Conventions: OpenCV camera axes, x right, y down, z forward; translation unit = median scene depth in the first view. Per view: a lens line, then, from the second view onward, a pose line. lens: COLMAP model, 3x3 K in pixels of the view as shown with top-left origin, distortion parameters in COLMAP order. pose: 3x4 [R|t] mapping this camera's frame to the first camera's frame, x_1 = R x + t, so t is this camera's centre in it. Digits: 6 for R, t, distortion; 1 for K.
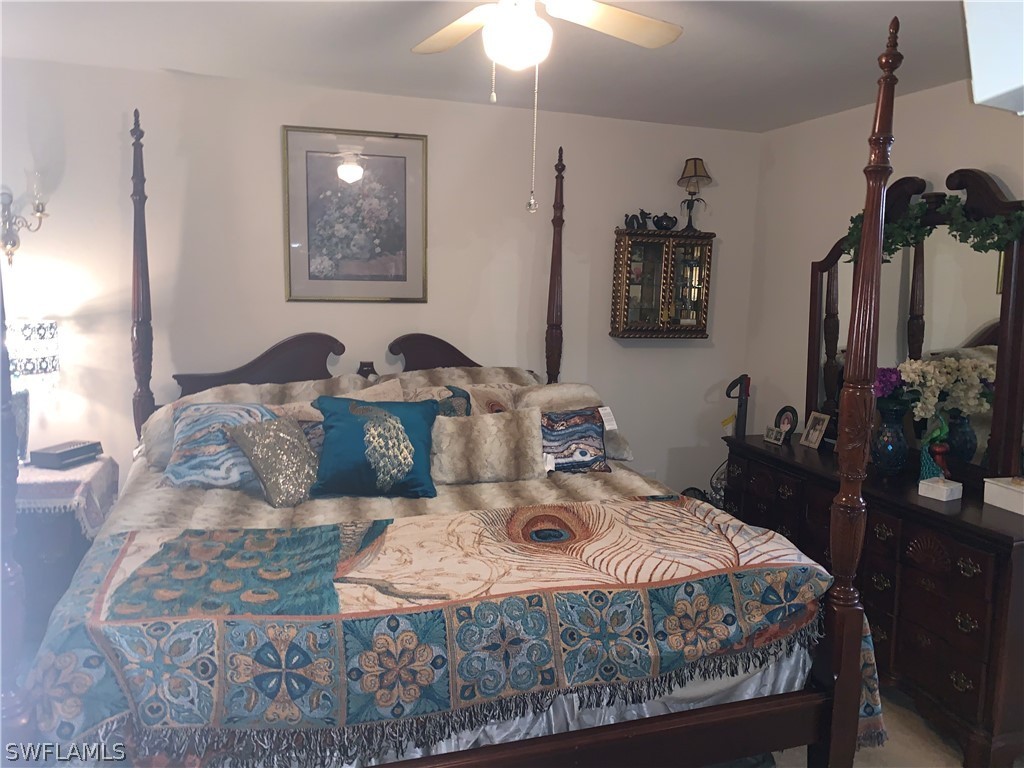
lens RADIAL K [[788.2, 0, 507.9], [0, 788.2, 380.0], [0, 0, 1]] dist [0.021728, -0.041526]
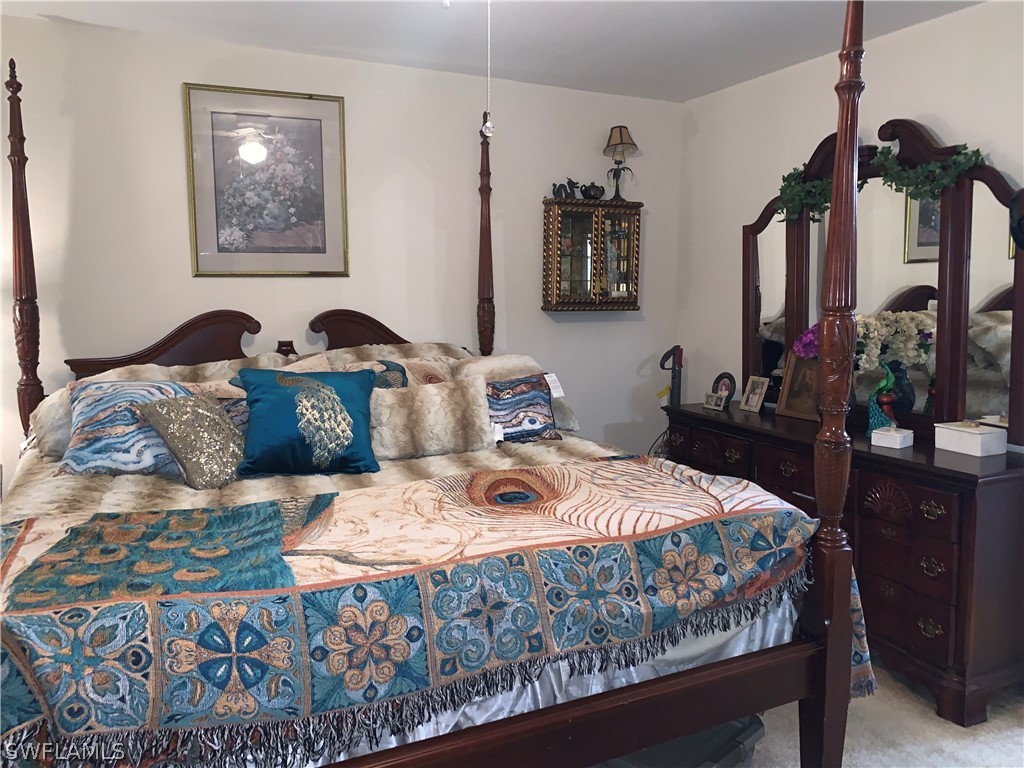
lens RADIAL K [[788.2, 0, 507.9], [0, 788.2, 380.0], [0, 0, 1]] dist [0.021728, -0.041526]
pose [[0.991454, -0.040251, 0.124089, -0.071675], [0.042037, 0.999046, -0.011814, 0.080115], [-0.123495, 0.016929, 0.992201, 0.103622]]
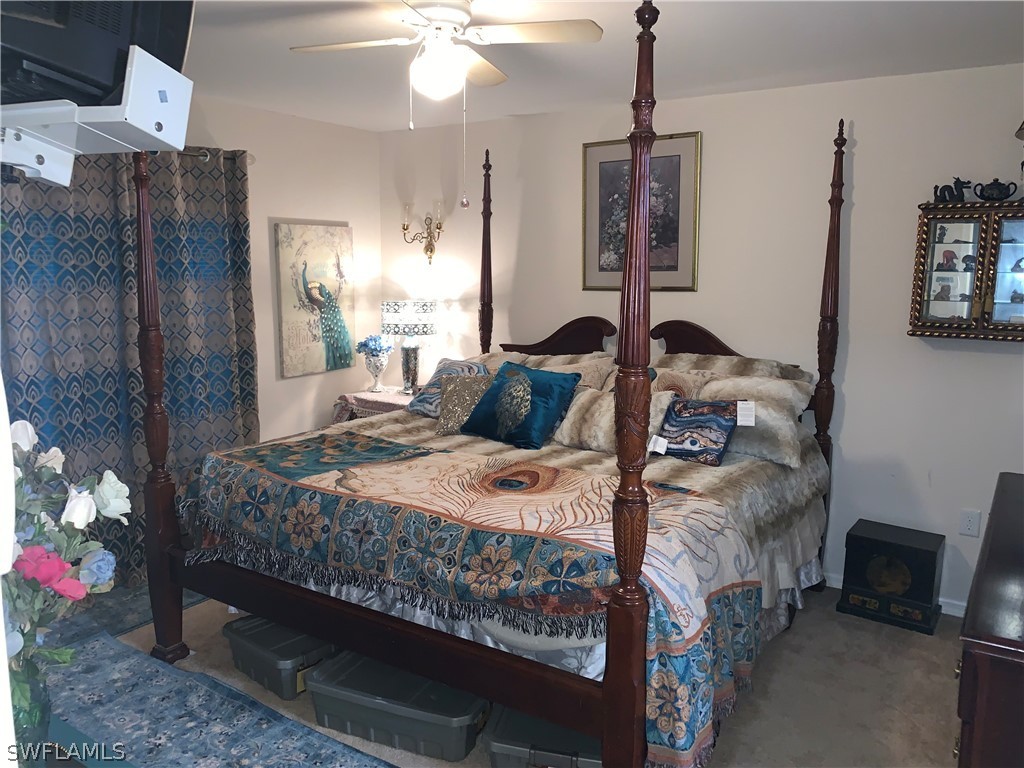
lens RADIAL K [[794.8, 0, 491.2], [0, 794.8, 361.2], [0, 0, 1]] dist [0.091014, -0.148947]
pose [[0.608821, 0.072802, -0.789960, 1.075651], [-0.092948, 0.995468, 0.020106, -0.005995], [0.787844, 0.061184, 0.612829, 0.279999]]
